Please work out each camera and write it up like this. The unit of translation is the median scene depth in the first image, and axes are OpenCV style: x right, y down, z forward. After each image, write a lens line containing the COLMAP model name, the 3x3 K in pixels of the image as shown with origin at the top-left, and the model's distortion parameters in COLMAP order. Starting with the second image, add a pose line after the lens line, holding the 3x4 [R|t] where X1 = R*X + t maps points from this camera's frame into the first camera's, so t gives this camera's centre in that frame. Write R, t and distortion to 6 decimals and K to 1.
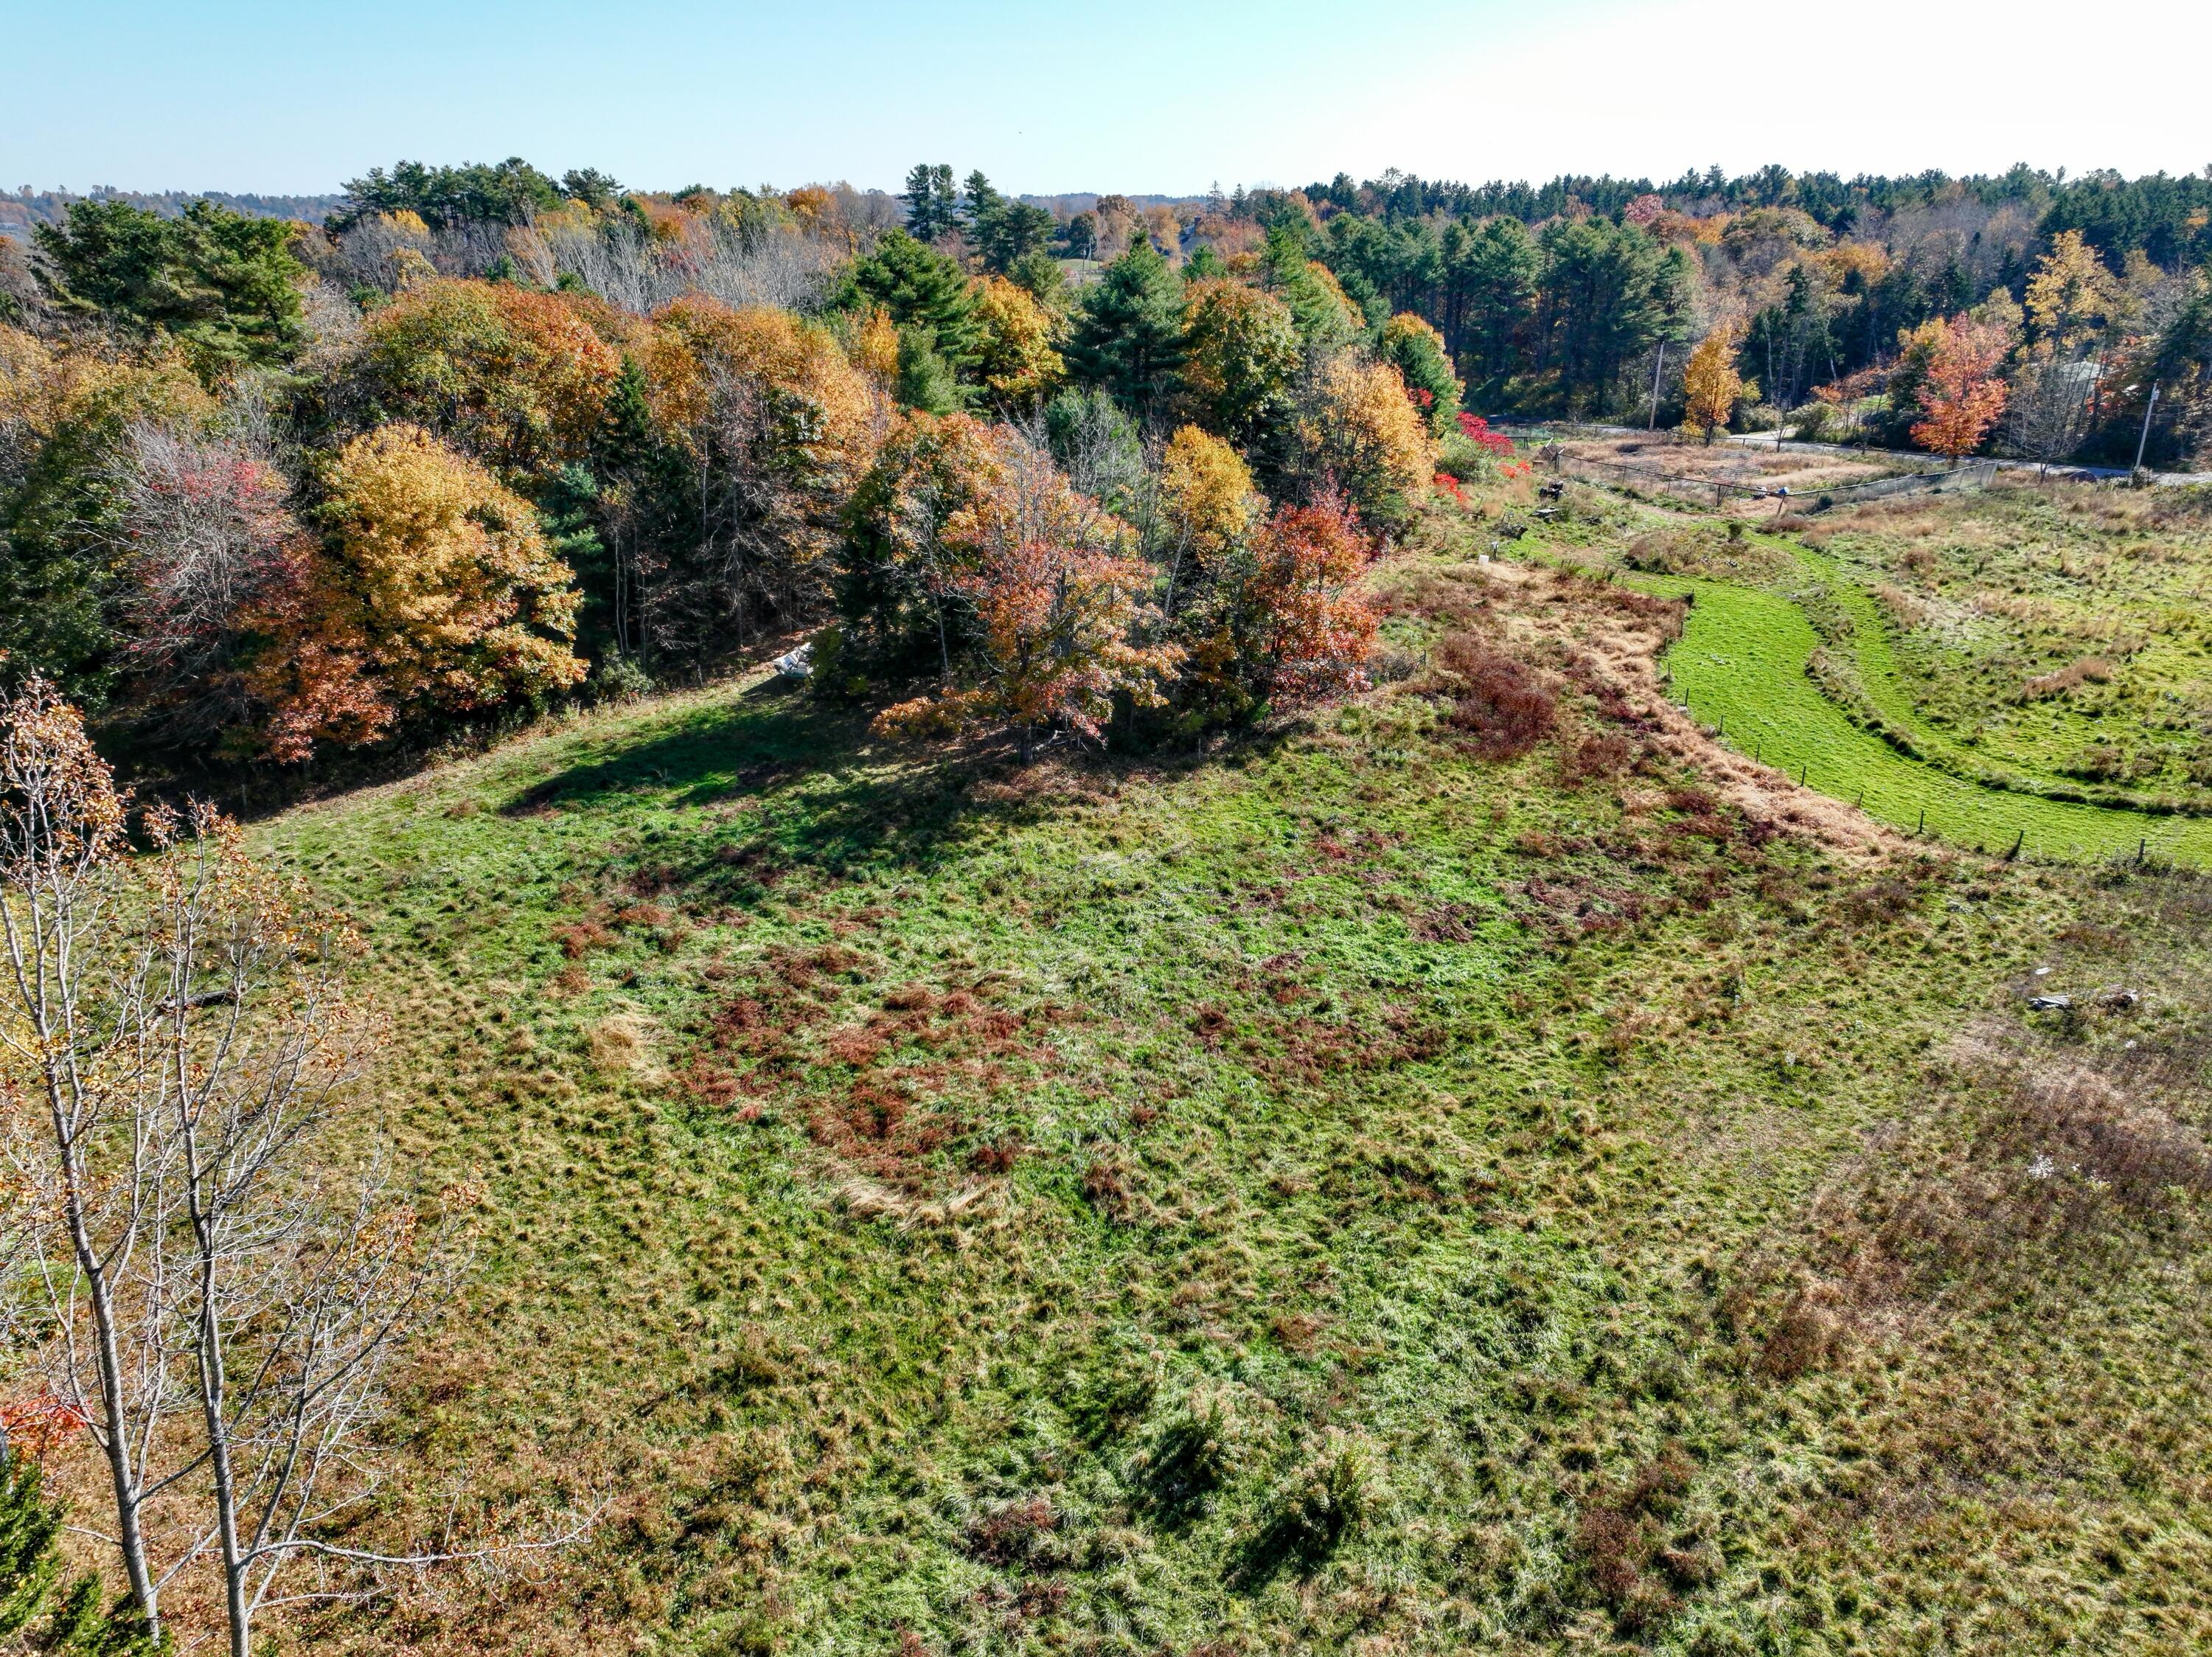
lens RADIAL K [[1541.1, 0, 1118.6], [0, 1541.1, 827.3], [0, 0, 1]] dist [-0.003999, 0.020060]
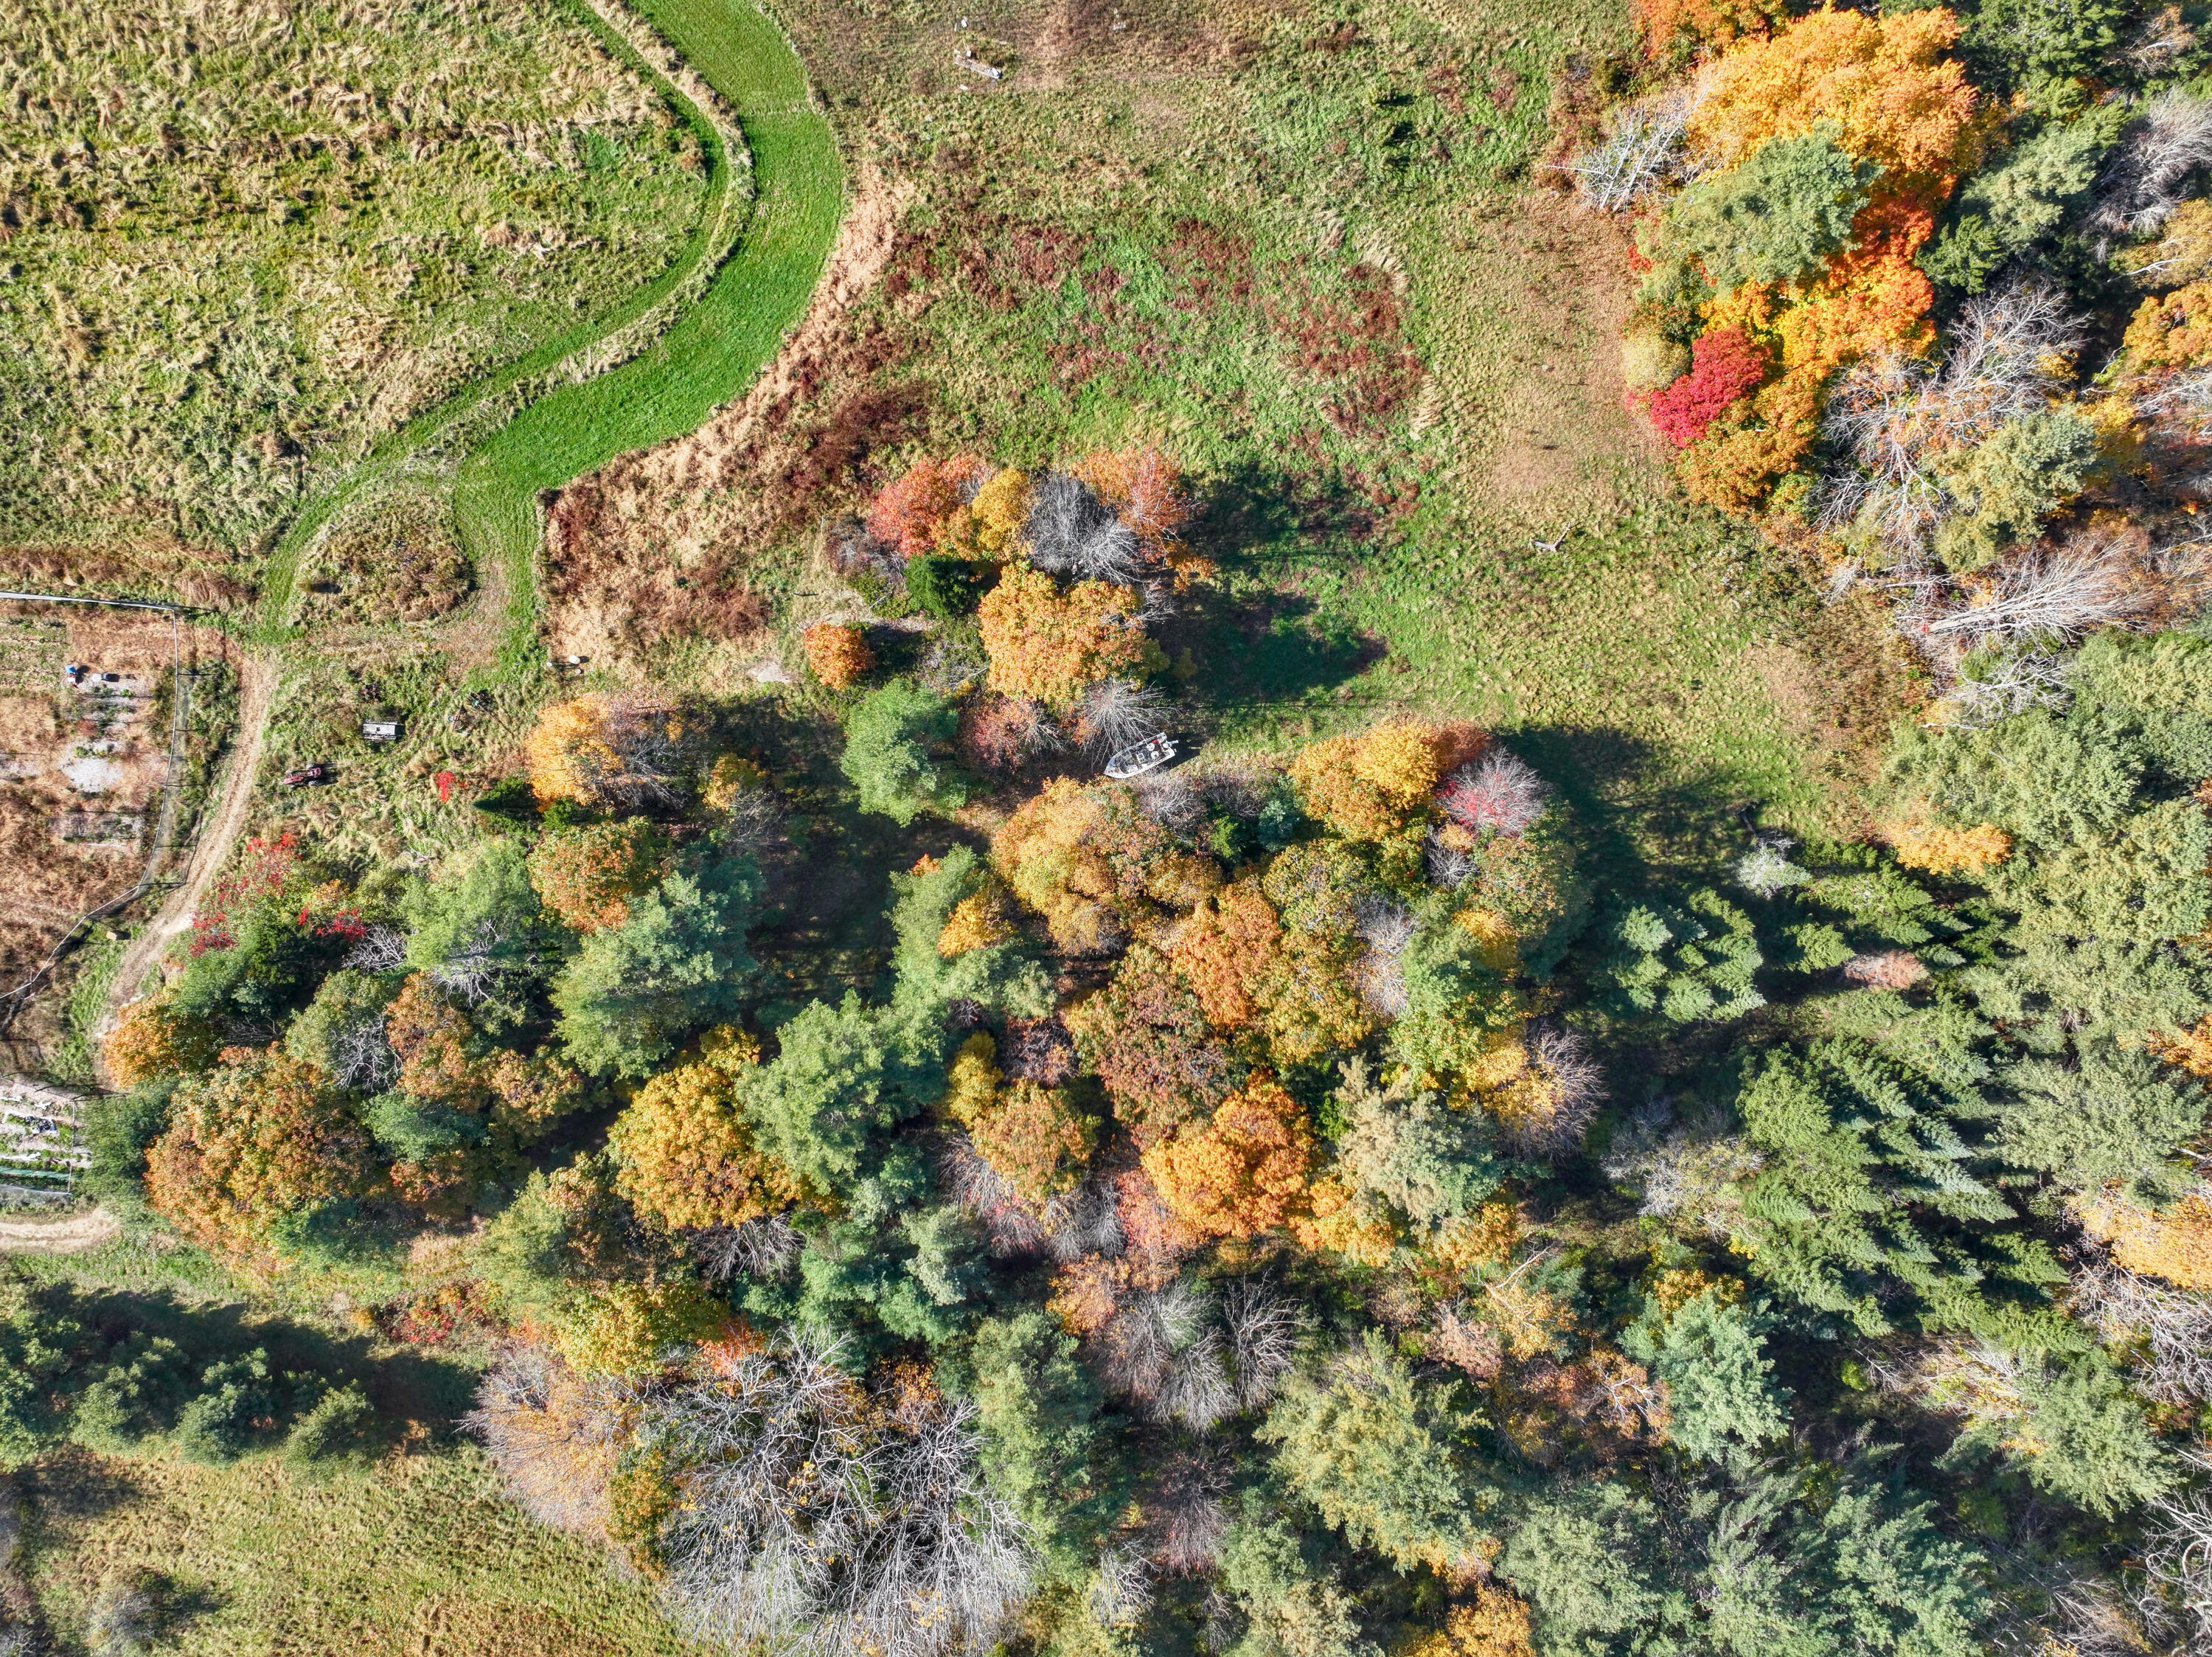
lens RADIAL K [[1530.5, 0, 1144.2], [0, 1530.5, 830.2], [0, 0, 1]] dist [0.005796, -0.002792]
pose [[-0.763692, -0.645350, 0.017260, -0.326233], [0.256821, -0.279169, 0.925261, -1.861537], [-0.592299, 0.711047, 0.378938, 0.574782]]
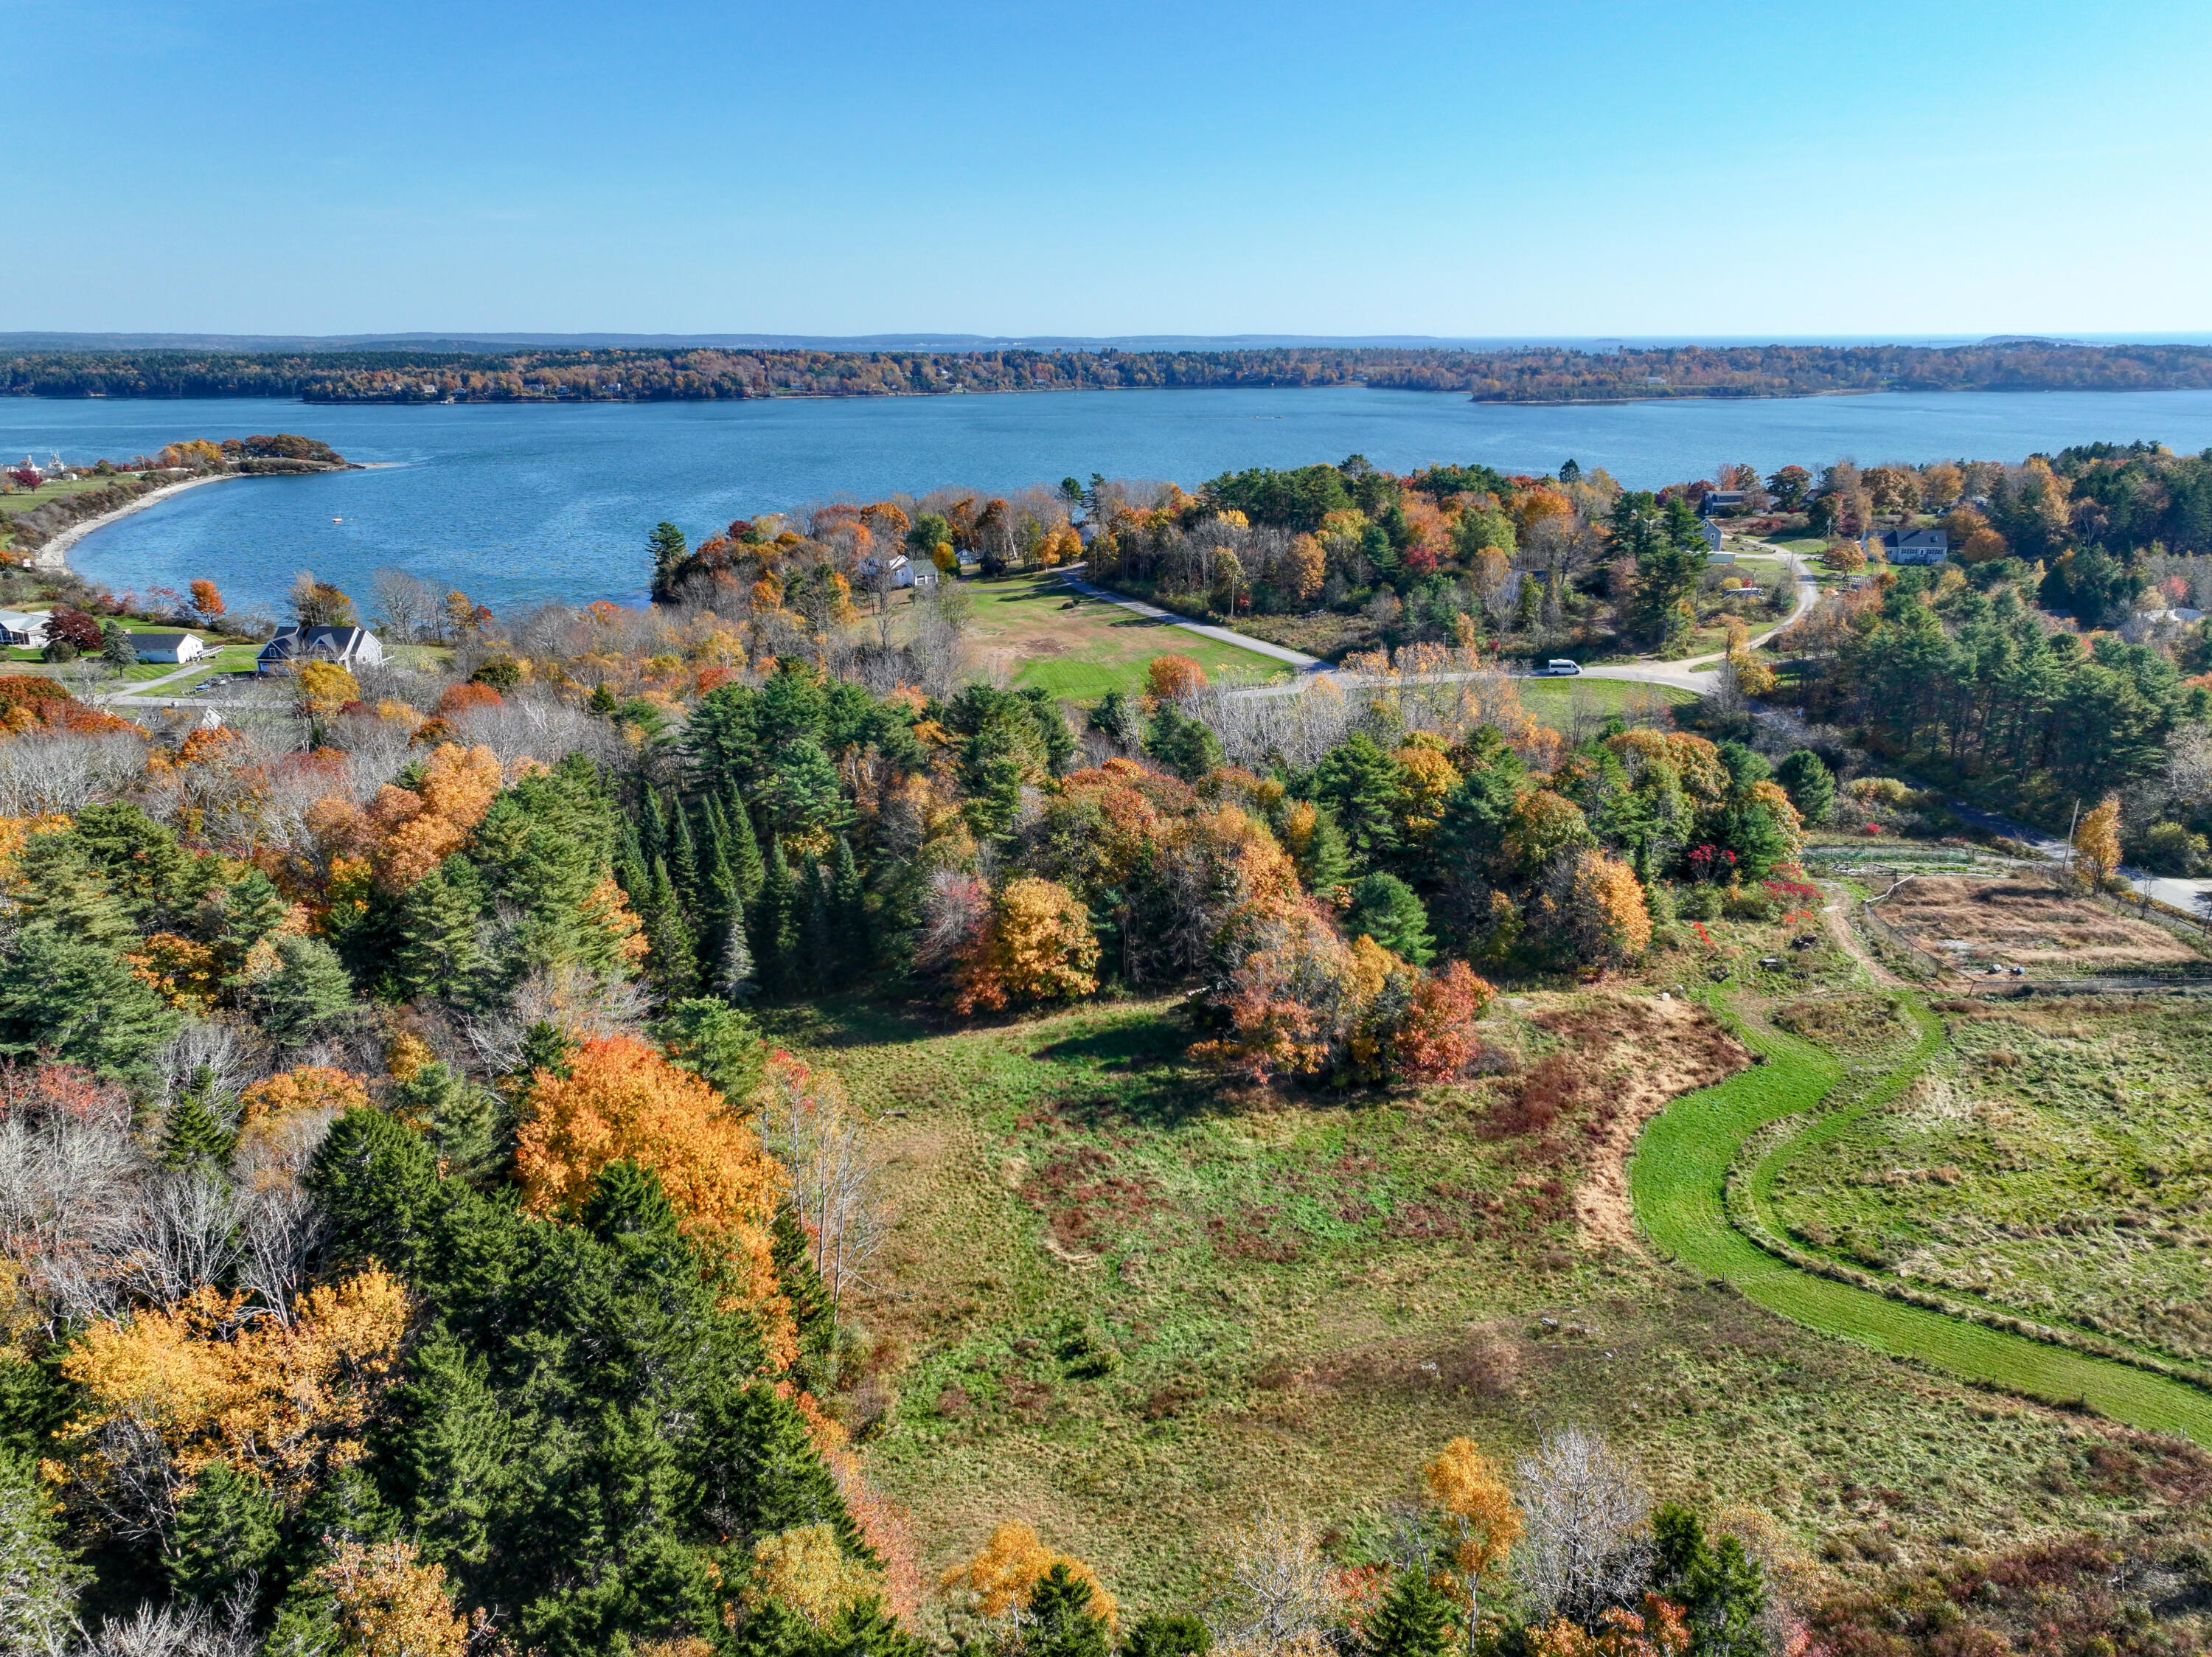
lens RADIAL K [[1541.1, 0, 1118.6], [0, 1541.1, 827.3], [0, 0, 1]] dist [-0.003999, 0.020060]
pose [[0.855550, 0.156799, -0.493404, 0.775662], [-0.194211, 0.980638, -0.025118, -0.300220], [0.479913, 0.117314, 0.869437, -0.962228]]
